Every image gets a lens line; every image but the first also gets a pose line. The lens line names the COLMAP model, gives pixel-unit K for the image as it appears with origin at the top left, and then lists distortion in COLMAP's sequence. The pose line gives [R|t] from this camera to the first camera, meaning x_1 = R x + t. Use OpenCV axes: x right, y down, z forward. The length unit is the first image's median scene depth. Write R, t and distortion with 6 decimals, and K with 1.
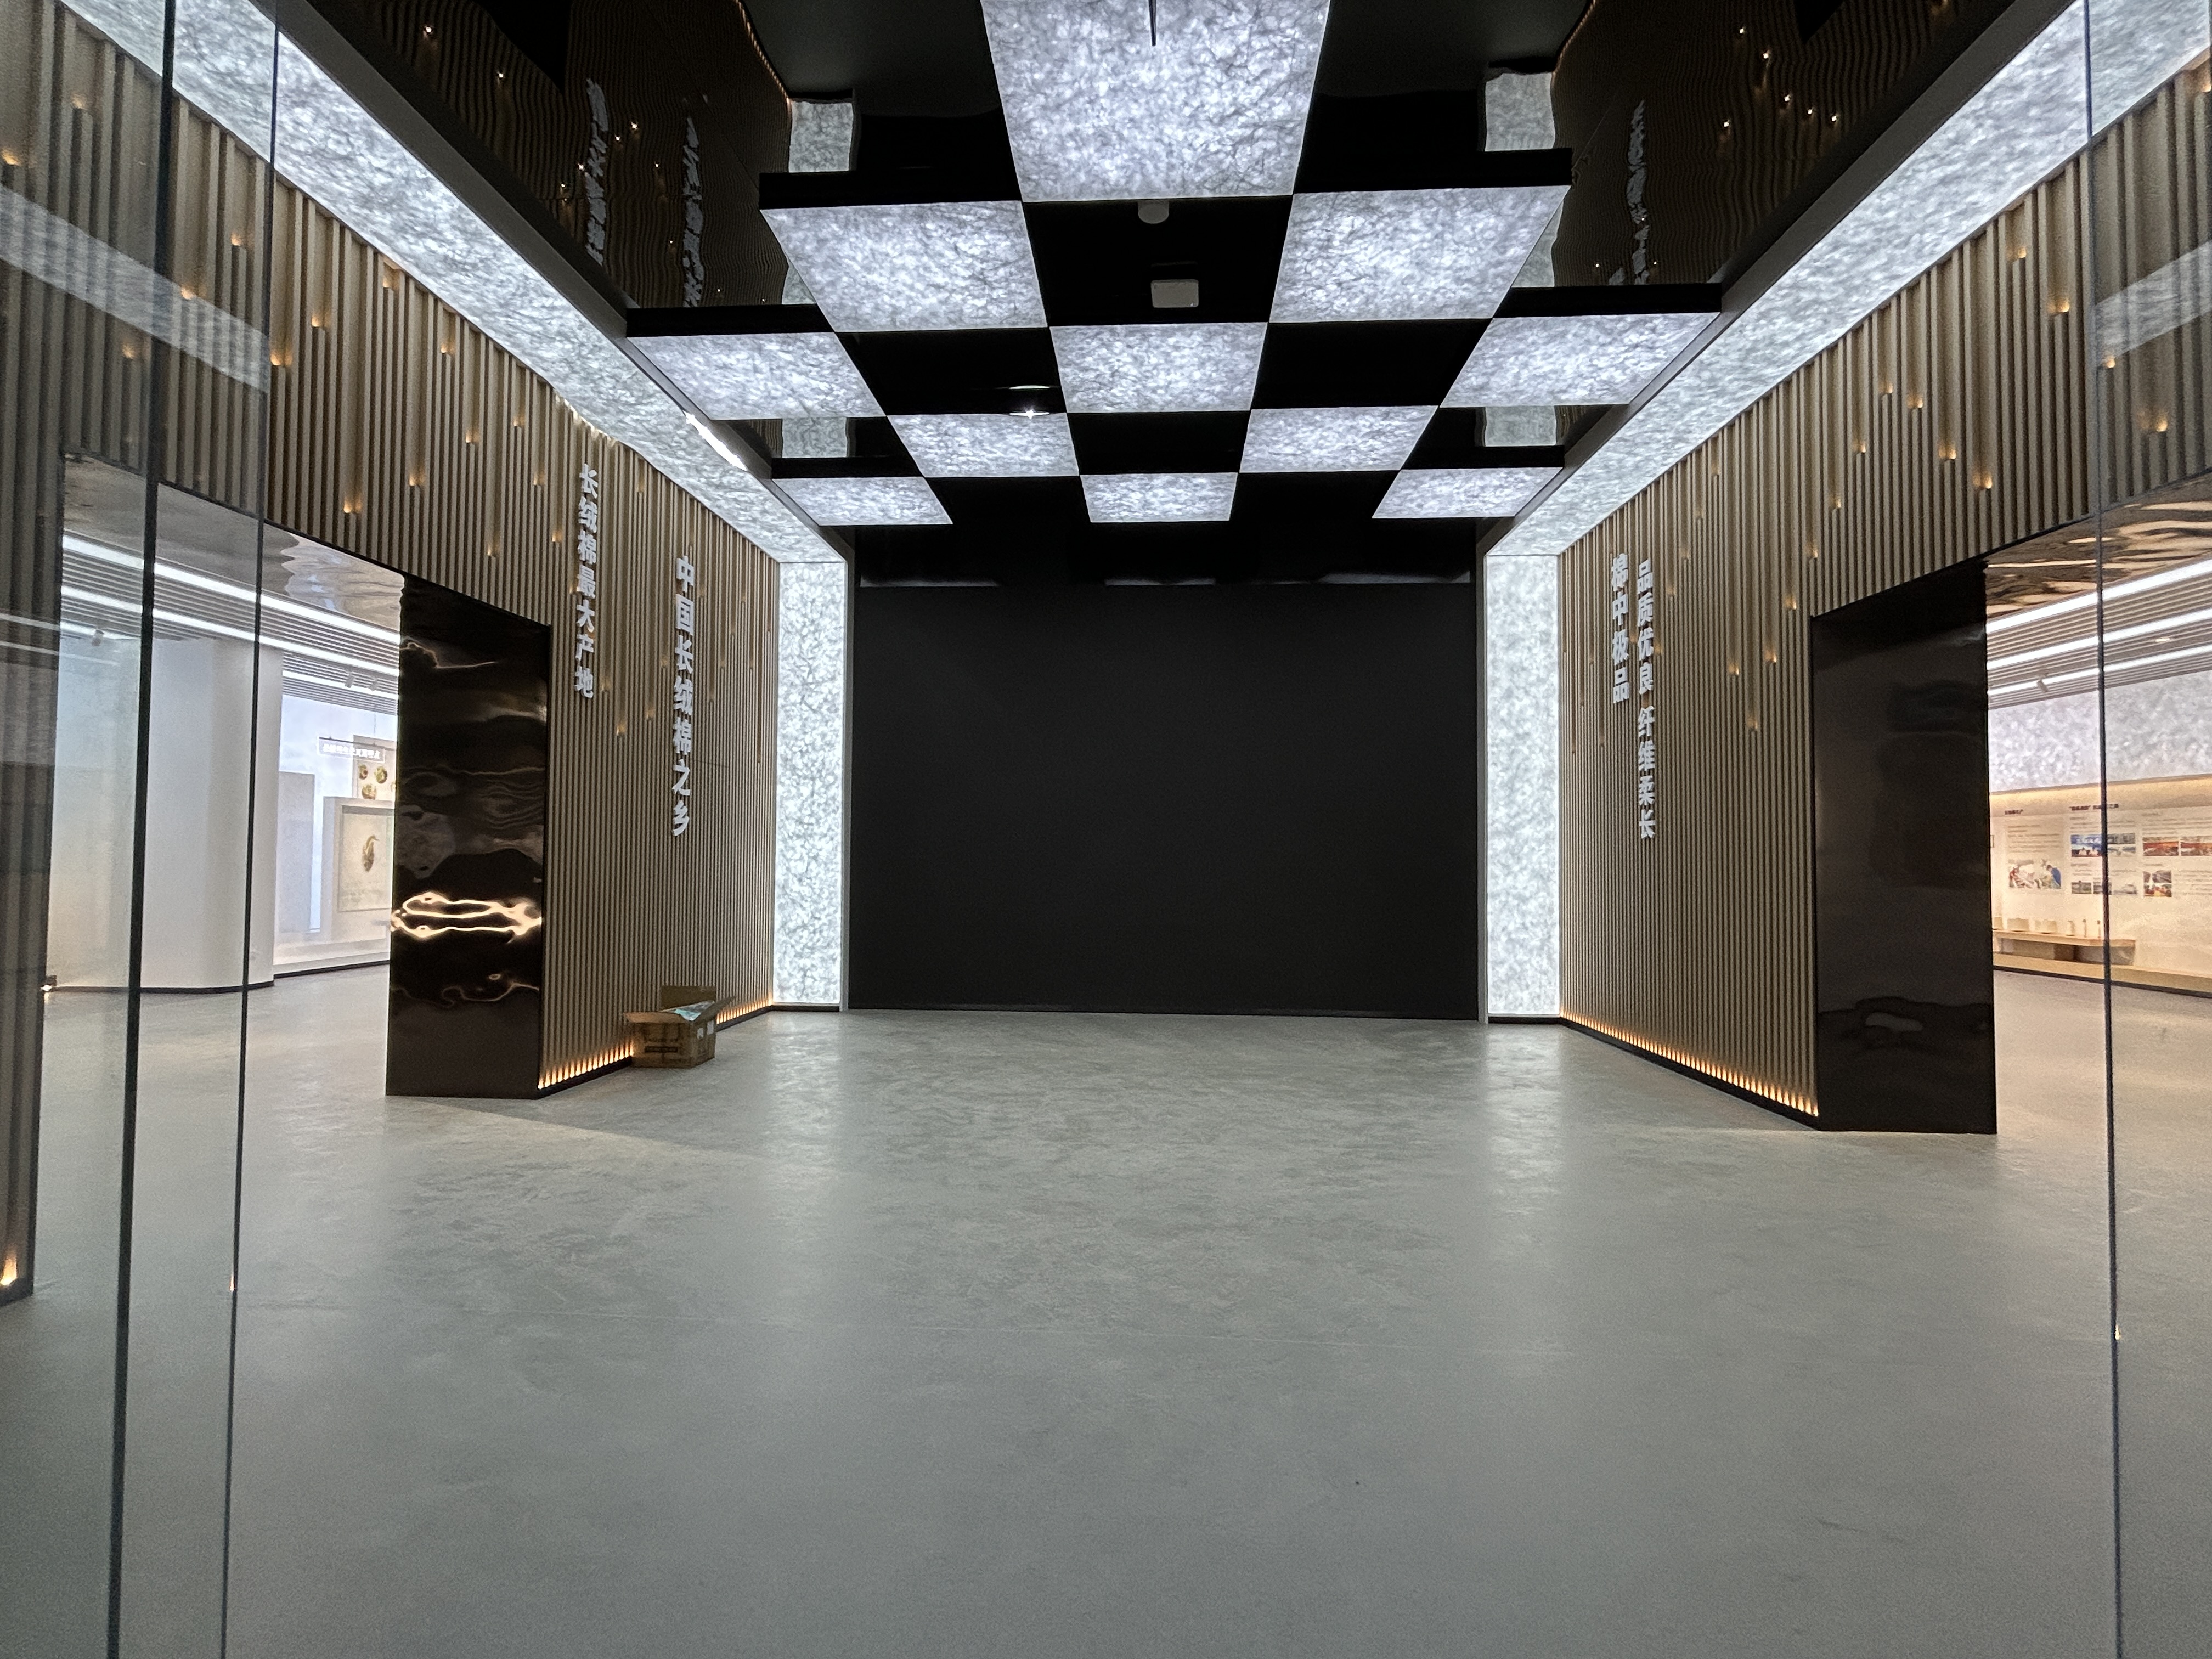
lens RADIAL K [[1039.6, 0, 1102.9], [0, 1039.6, 831.4], [0, 0, 1]] dist [-0.005005, -0.000366]
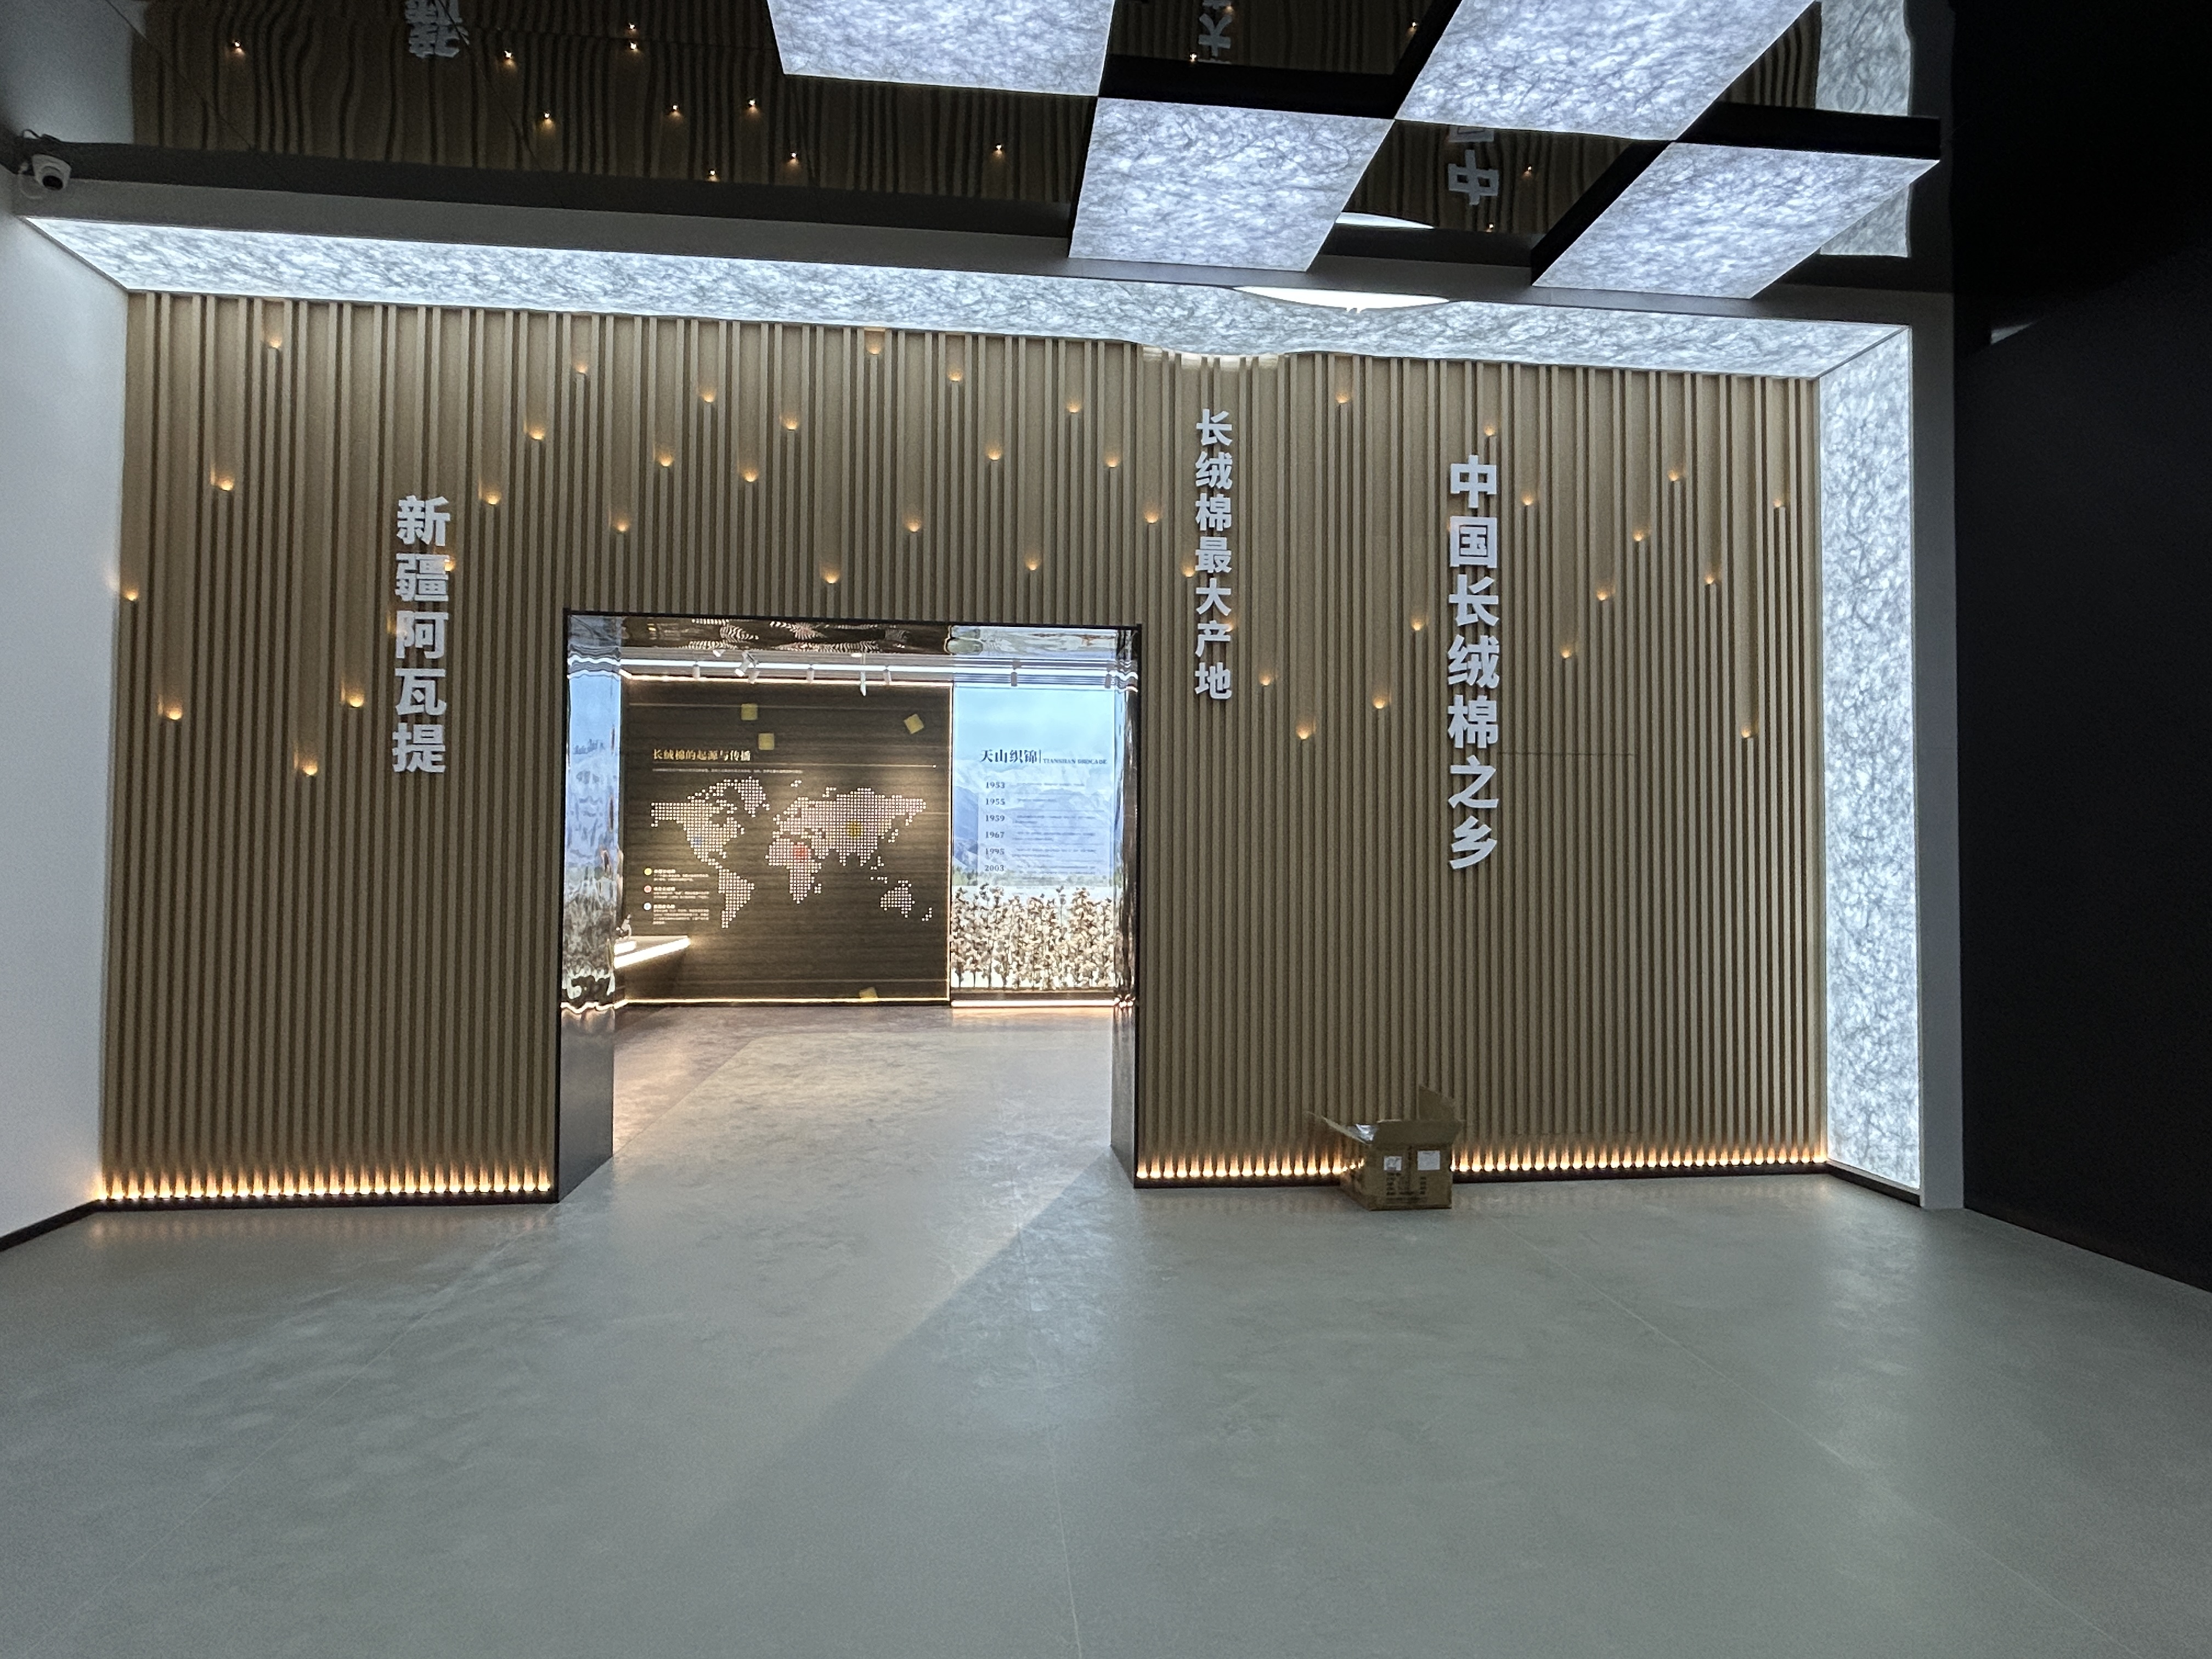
lens RADIAL K [[1250.7, 0, 1103.4], [0, 1250.7, 832.2], [0, 0, 1]] dist [-0.004929, 0.000973]
pose [[0.169405, -0.031554, -0.985041, 0.286013], [0.023884, 0.999325, -0.027904, -0.002116], [0.985257, -0.018799, 0.170044, 0.503160]]
